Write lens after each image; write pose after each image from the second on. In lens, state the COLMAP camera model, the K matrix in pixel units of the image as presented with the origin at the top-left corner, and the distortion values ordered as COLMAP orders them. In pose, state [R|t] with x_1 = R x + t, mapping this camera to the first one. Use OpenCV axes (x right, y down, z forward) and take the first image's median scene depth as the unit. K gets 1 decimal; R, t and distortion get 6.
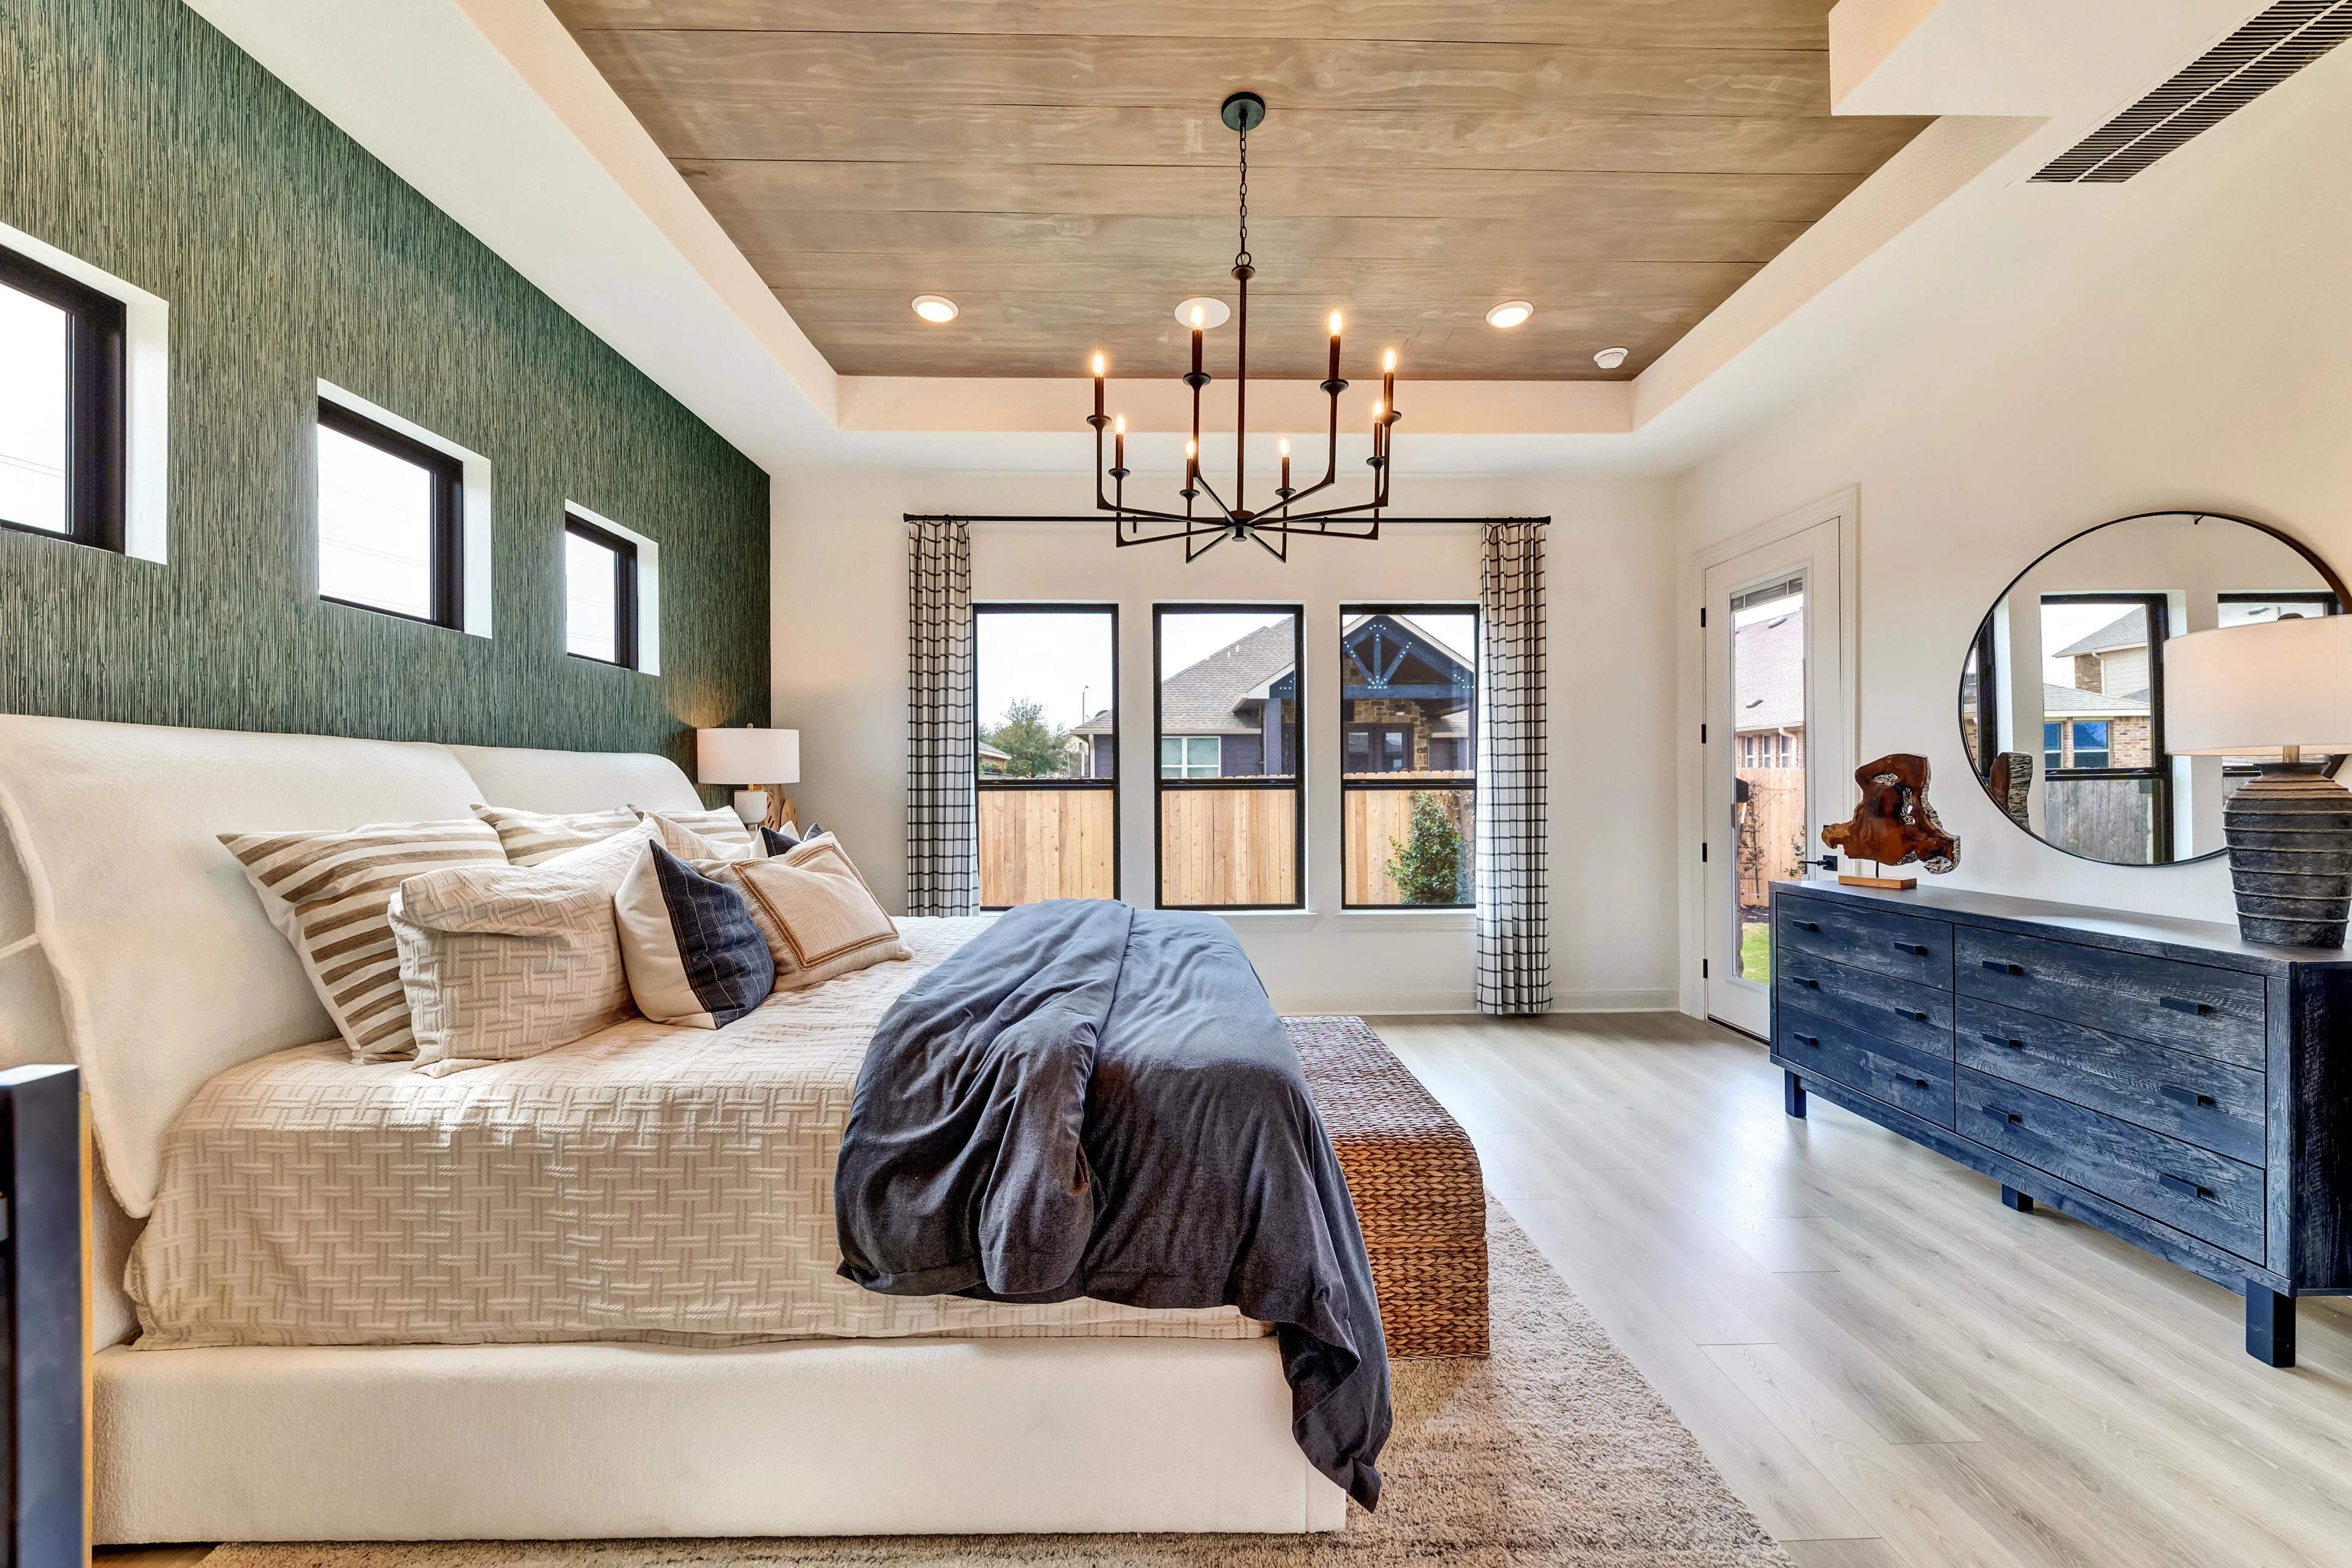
lens RADIAL K [[843.4, 0, 1176.0], [0, 843.4, 784.0], [0, 0, 1]] dist [-0.001354, -0.000064]
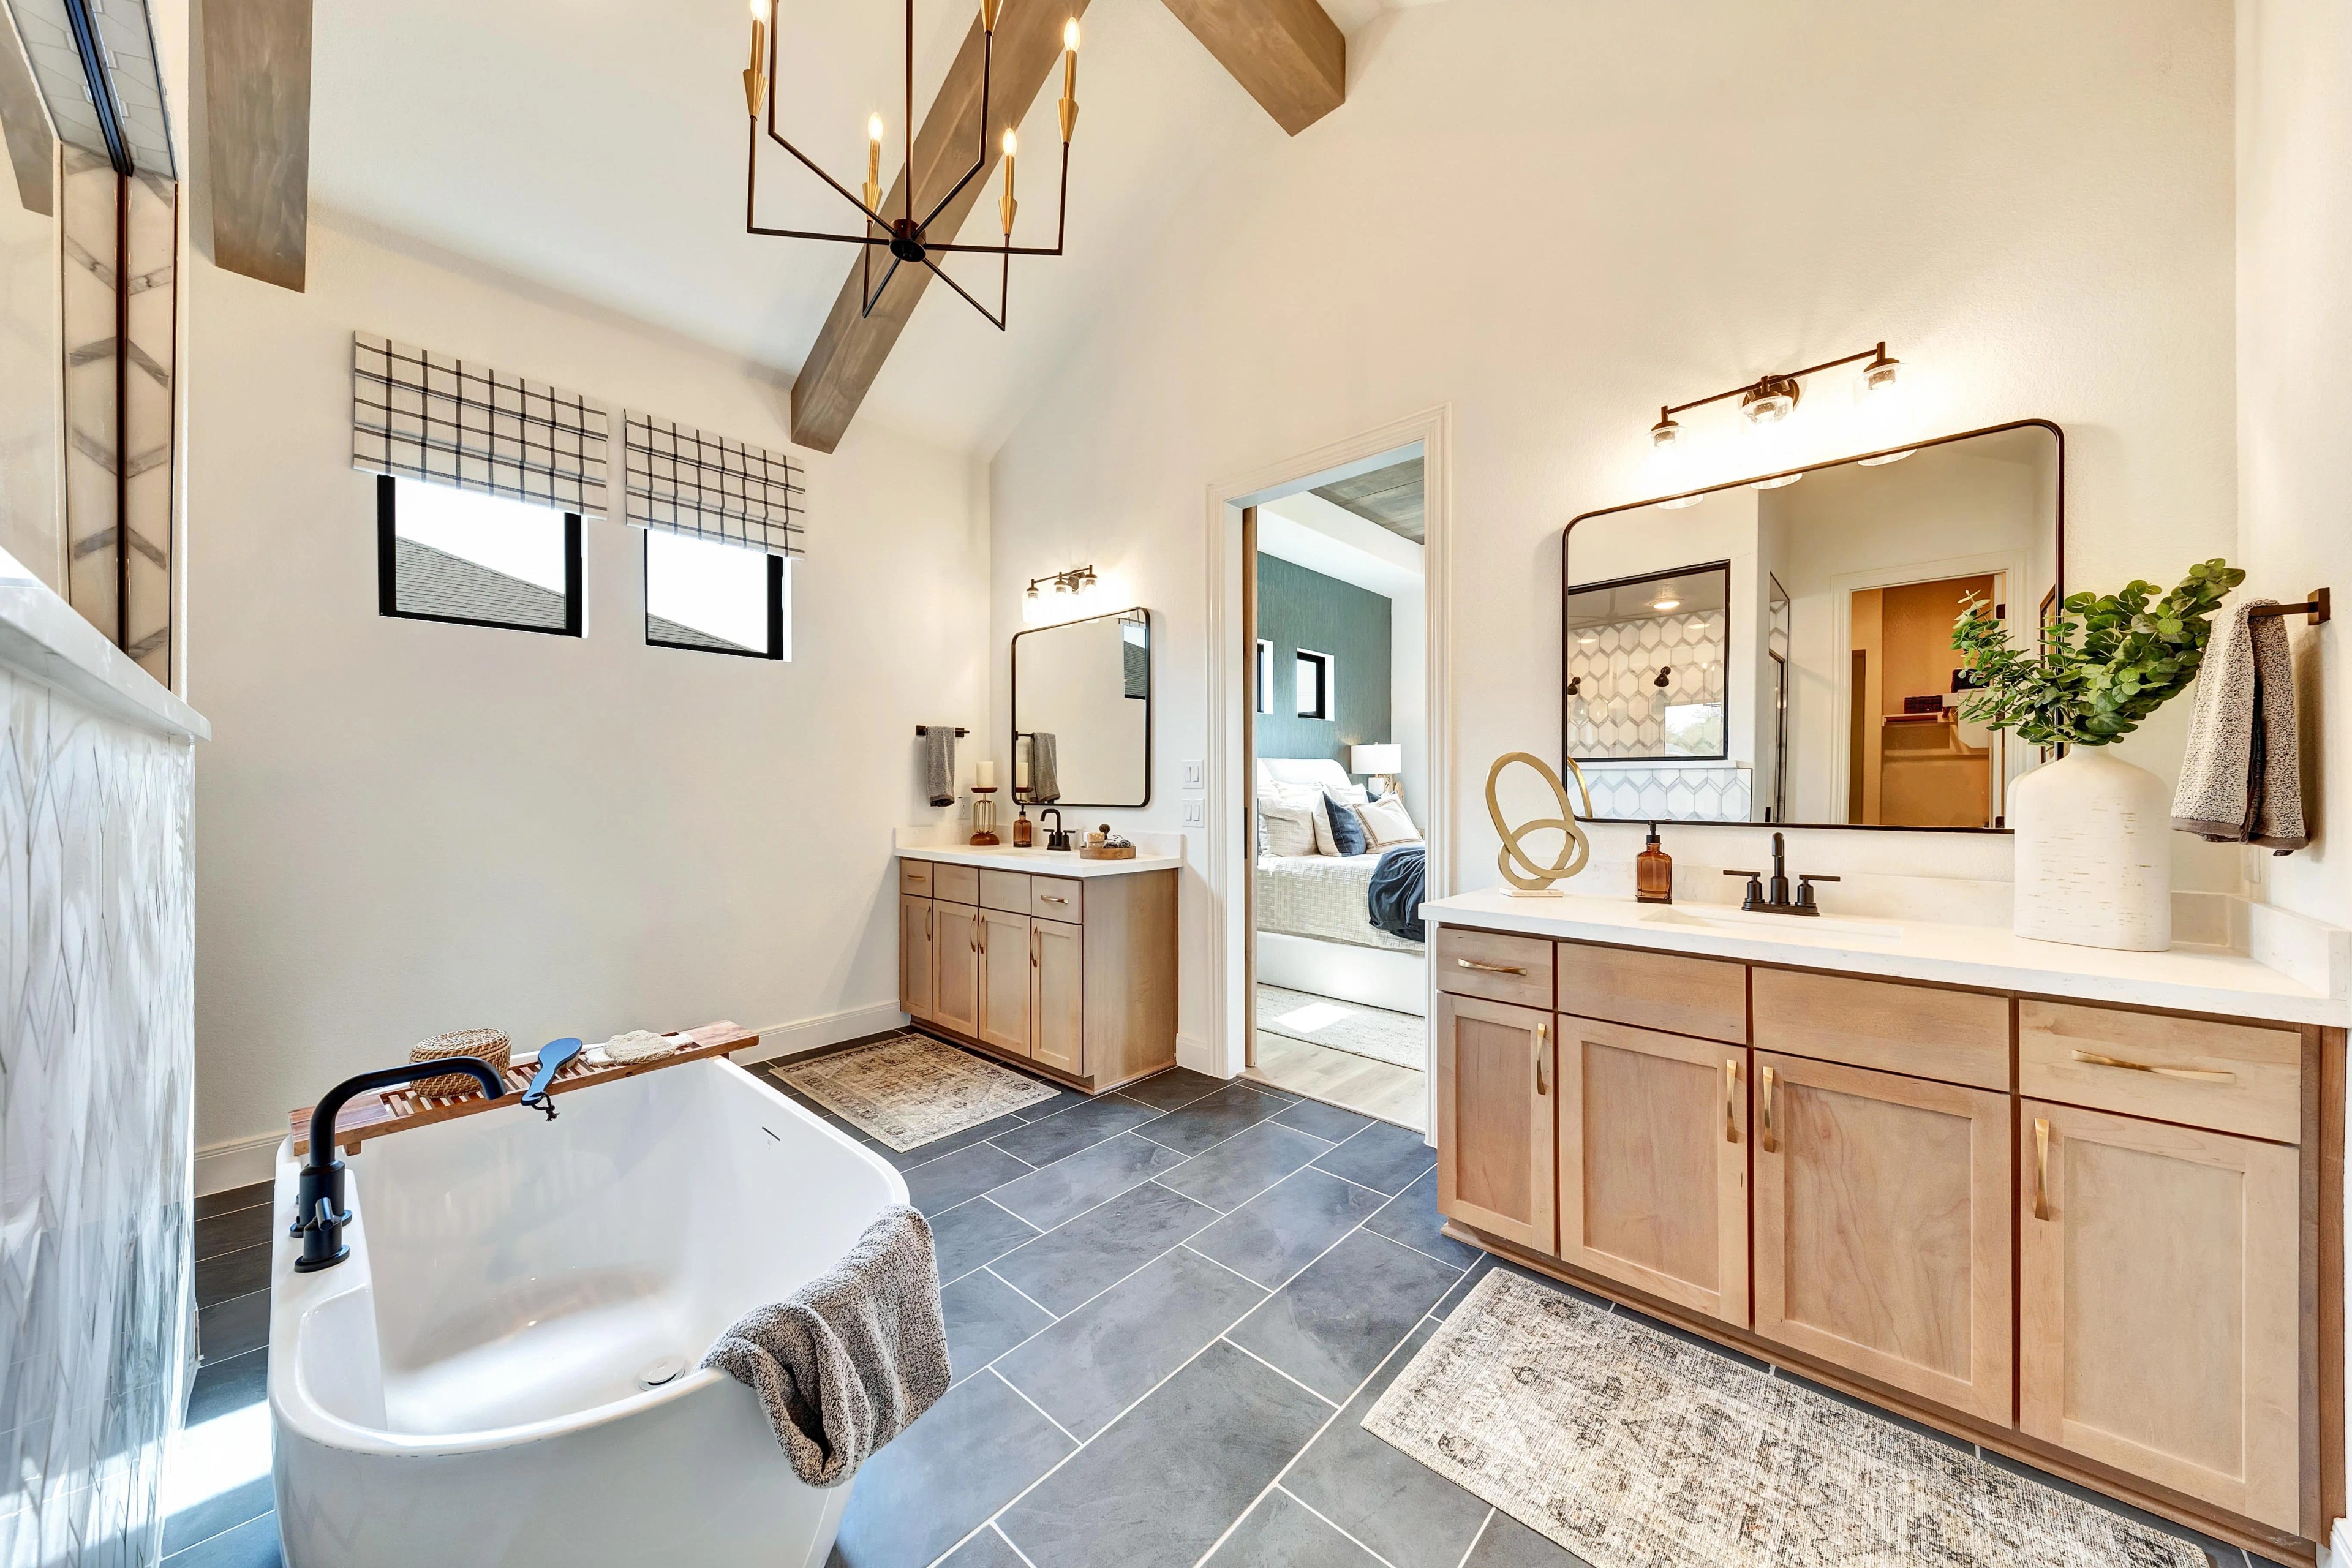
lens RADIAL K [[812.6, 0, 1176.0], [0, 812.6, 784.0], [0, 0, 1]] dist [0.000518, 0.000018]
pose [[0.713998, -0.007080, -0.700111, 0.518066], [0.012408, 0.999920, 0.002543, 0.014404], [0.700037, -0.010503, 0.714029, -0.716104]]
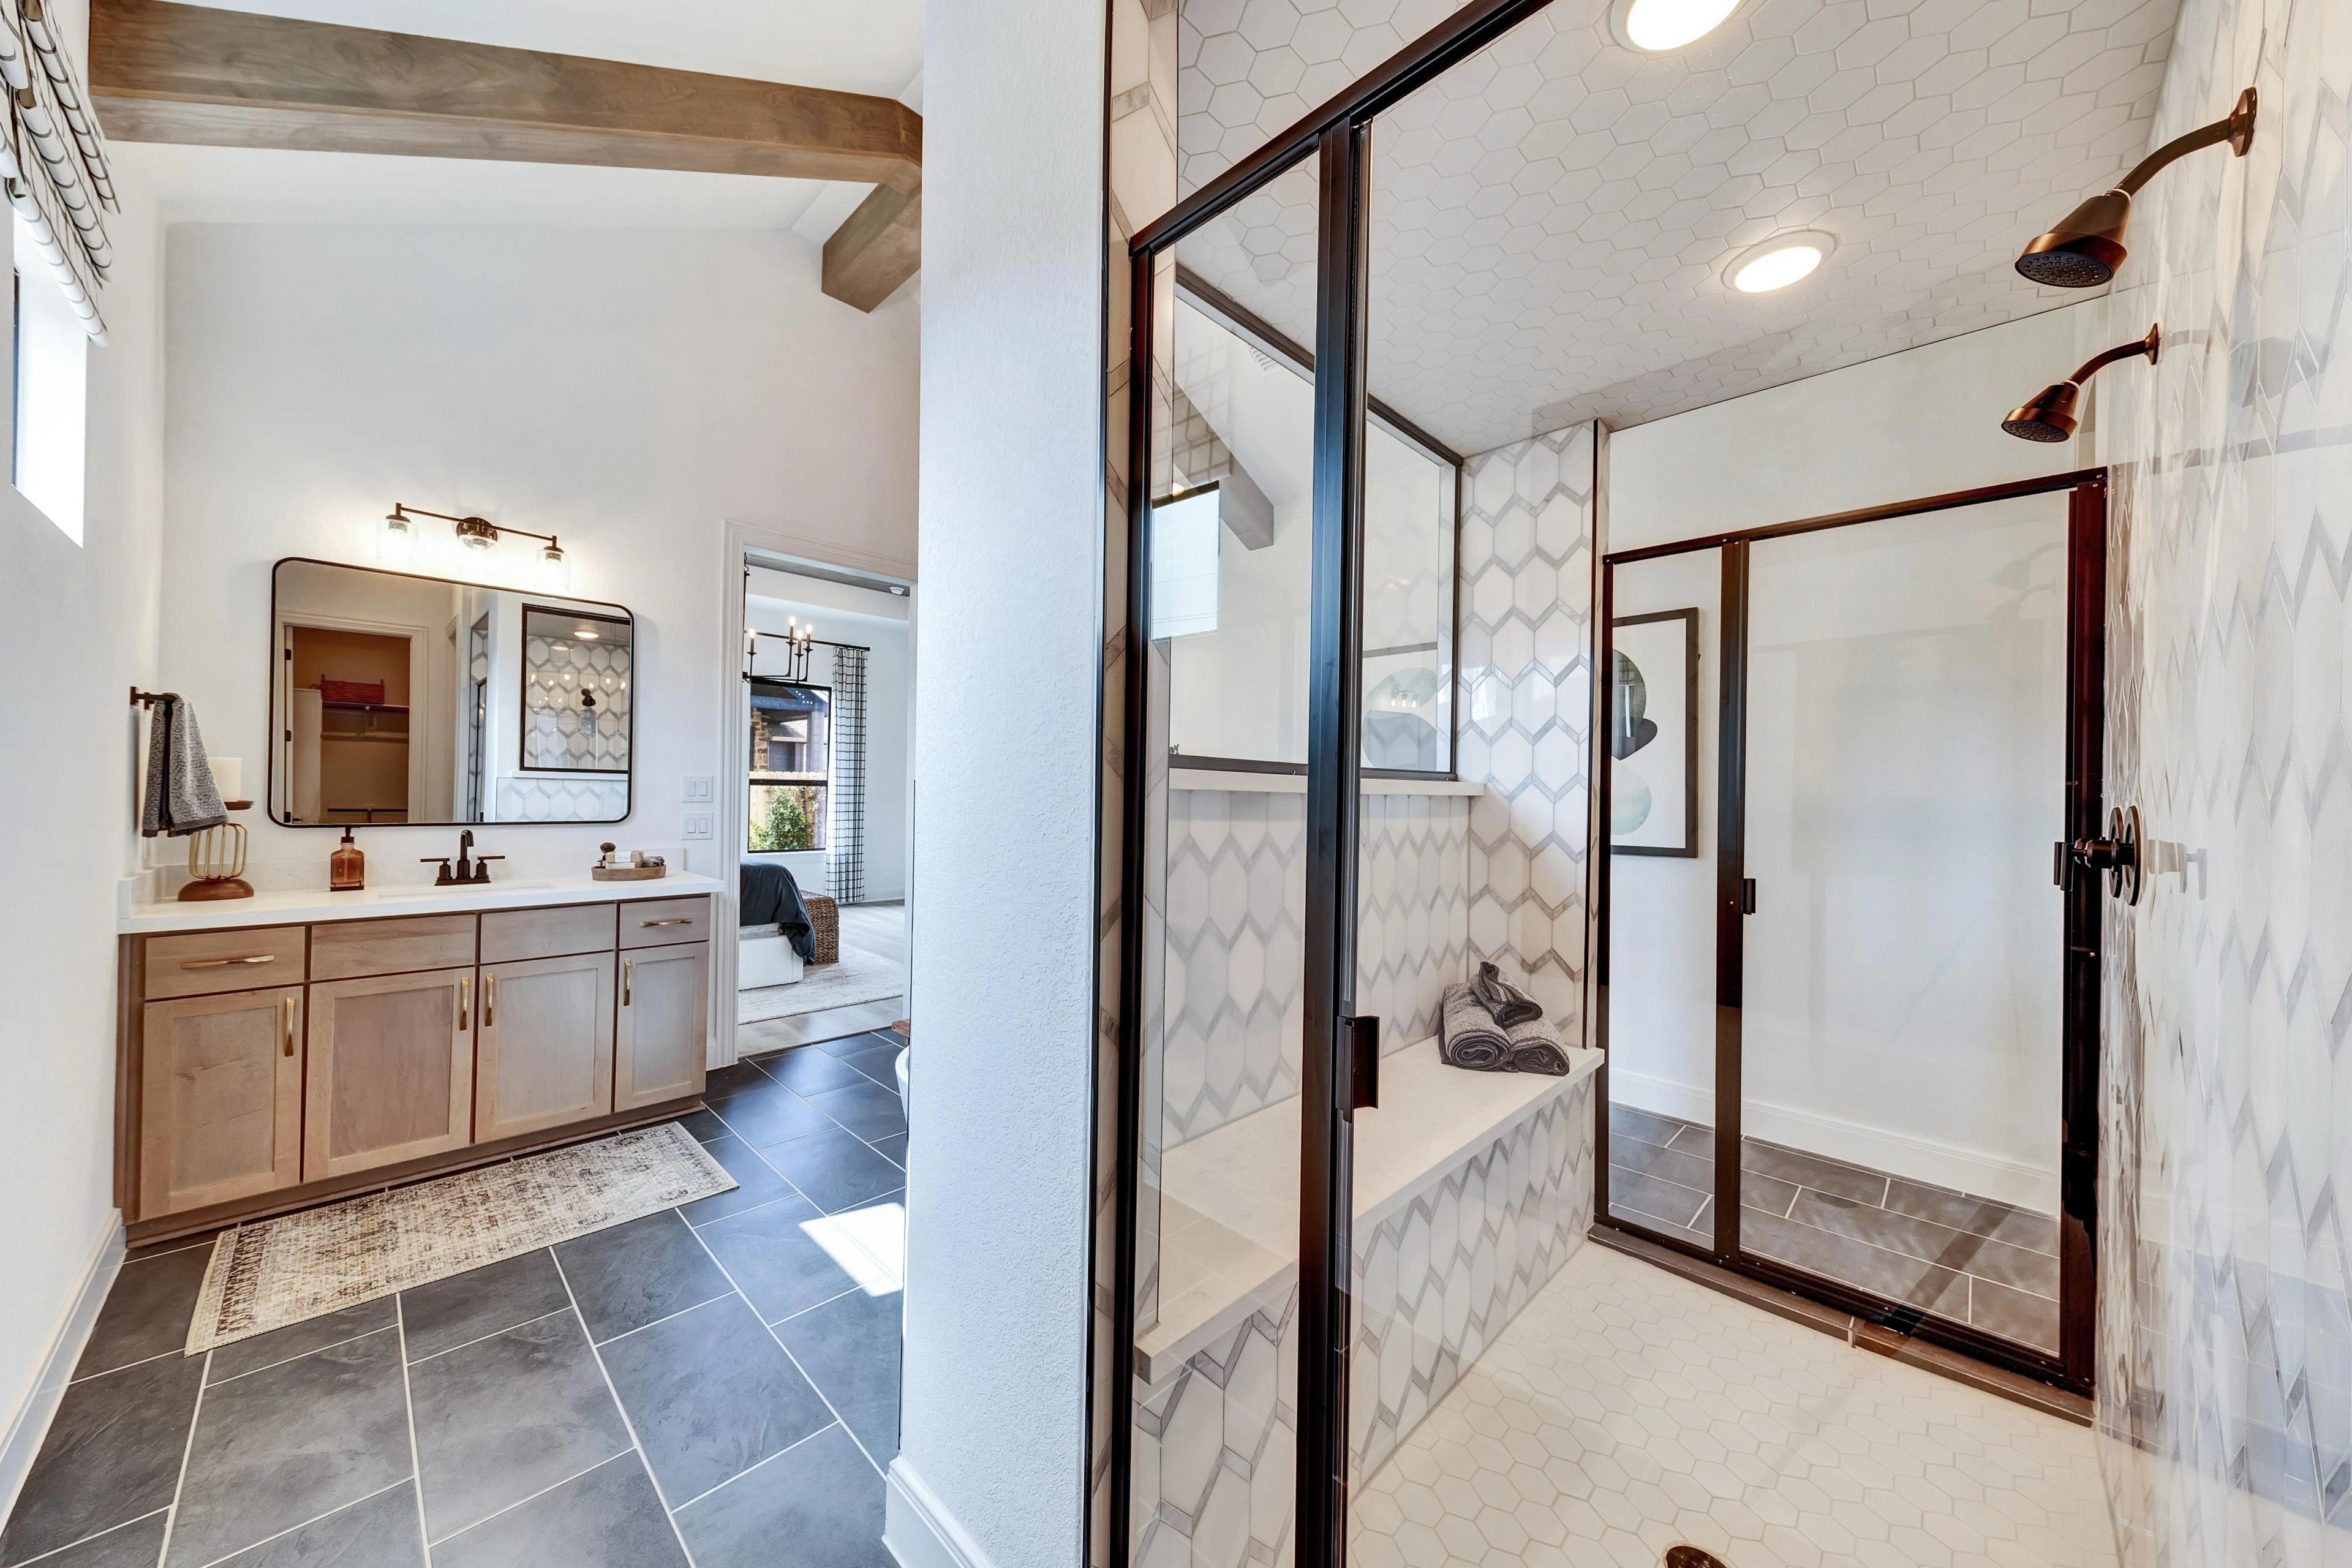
lens RADIAL K [[812.6, 0, 1176.0], [0, 812.6, 784.0], [0, 0, 1]] dist [0.000518, 0.000018]
pose [[0.714753, 0.015654, 0.699202, -0.499628], [-0.018910, 0.999817, -0.003054, -0.011154], [-0.699121, -0.011039, 0.714918, -1.178158]]
